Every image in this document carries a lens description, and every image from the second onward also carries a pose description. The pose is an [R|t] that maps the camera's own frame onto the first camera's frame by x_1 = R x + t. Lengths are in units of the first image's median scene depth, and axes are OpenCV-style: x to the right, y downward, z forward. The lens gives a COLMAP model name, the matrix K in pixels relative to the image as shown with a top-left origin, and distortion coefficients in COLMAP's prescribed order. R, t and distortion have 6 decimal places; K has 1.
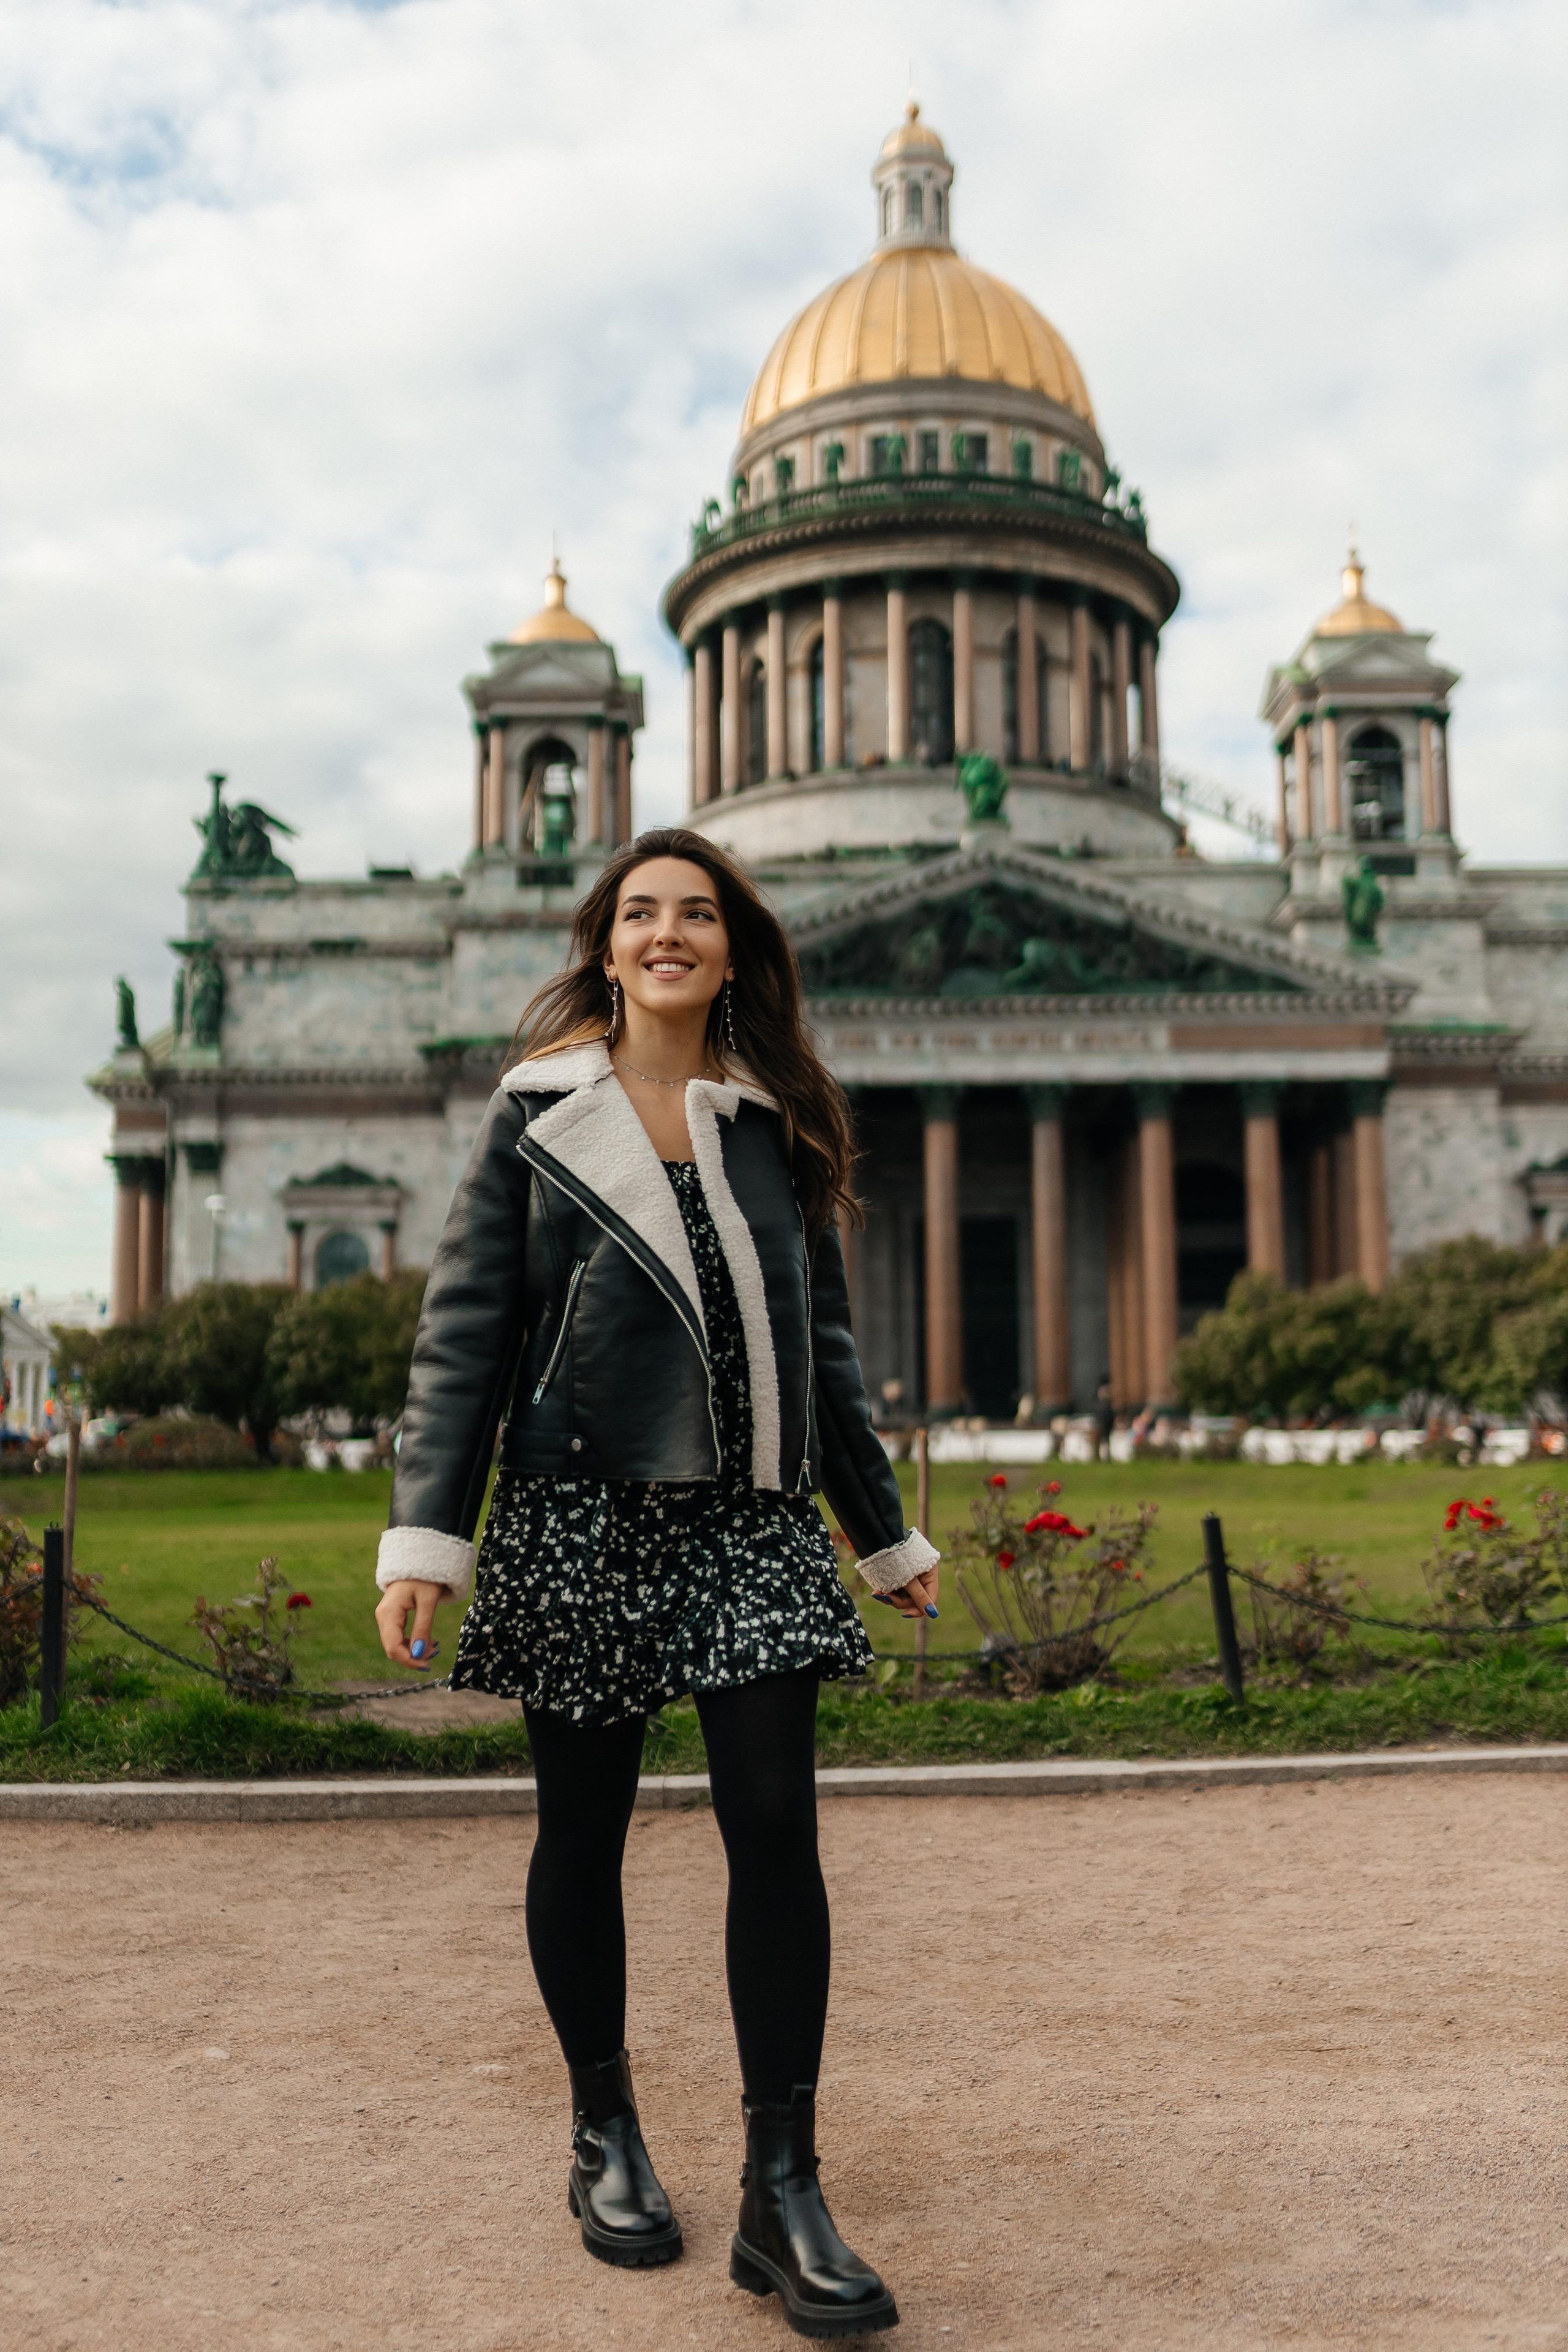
lens RADIAL K [[2211.1, 0, 784.0], [0, 2211.1, 1176.0], [0, 0, 1]] dist [-0.000265, -0.001941]
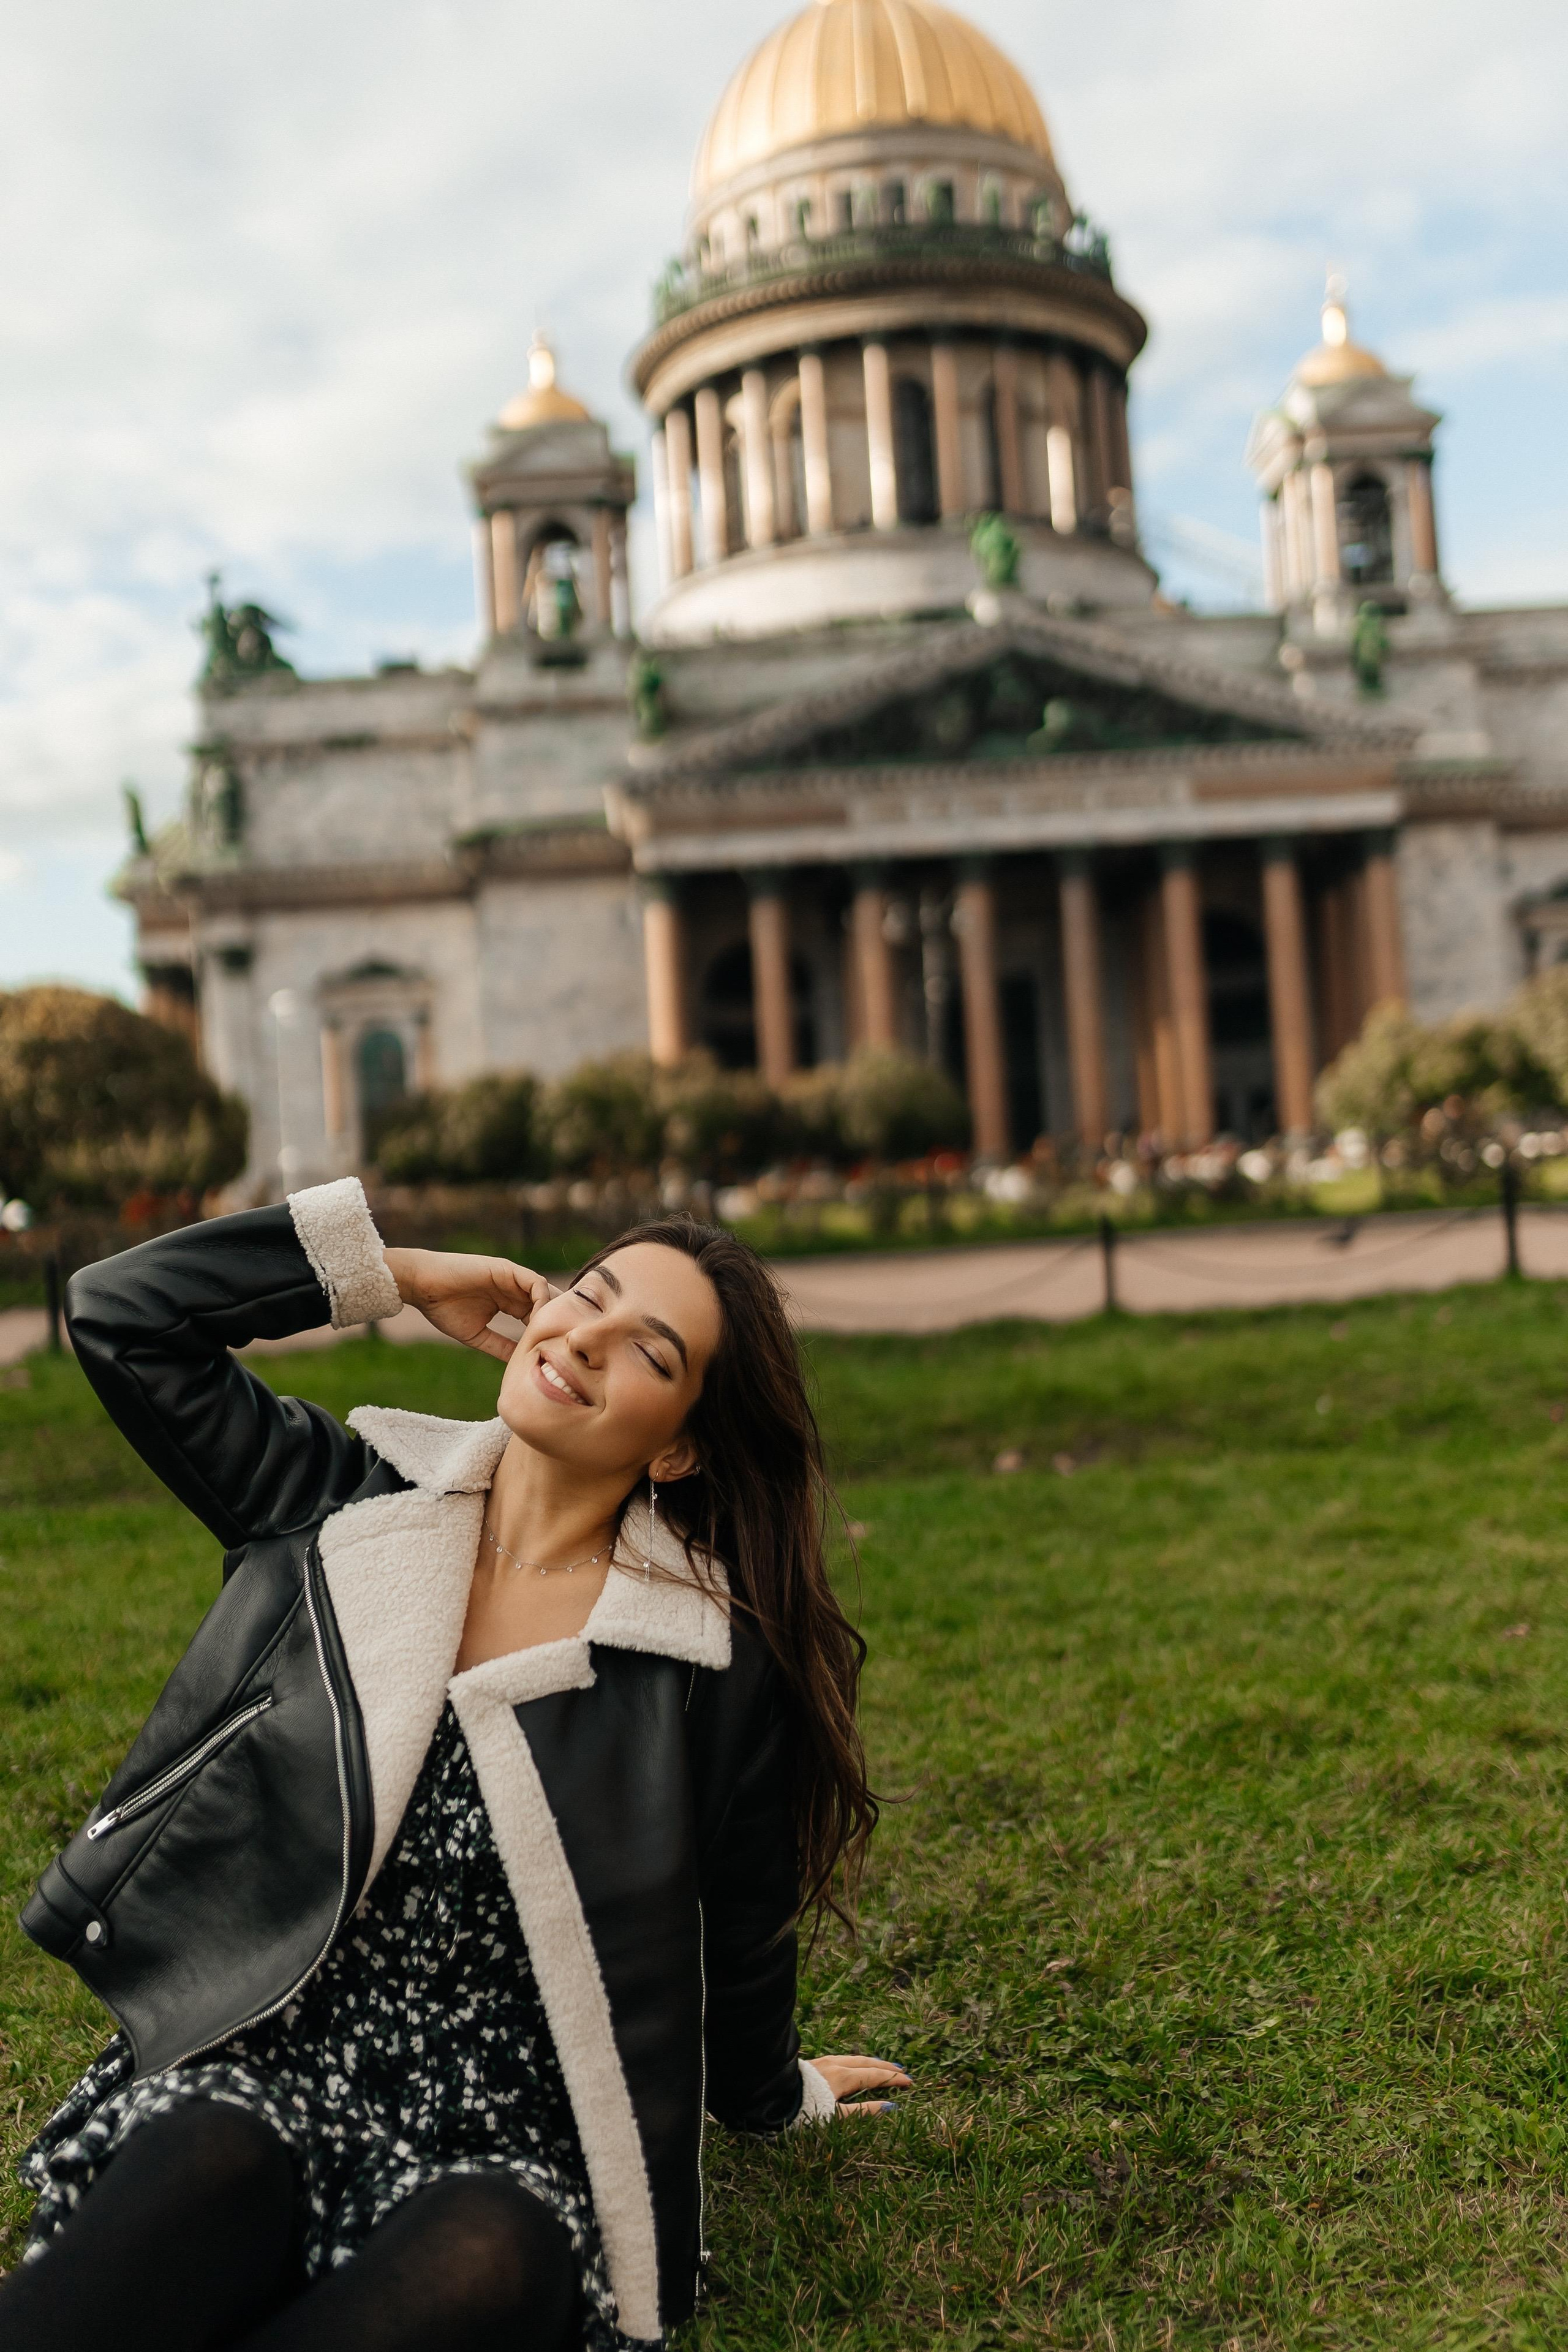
lens RADIAL K [[2314.5, 0, 784.0], [0, 2314.5, 1176.0], [0, 0, 1]] dist [-0.011044, 0.007394]
pose [[0.997308, -0.059422, 0.042962, -0.067139], [0.054751, 0.993199, 0.102749, -0.005251], [-0.048776, -0.100120, 0.993779, -0.080080]]
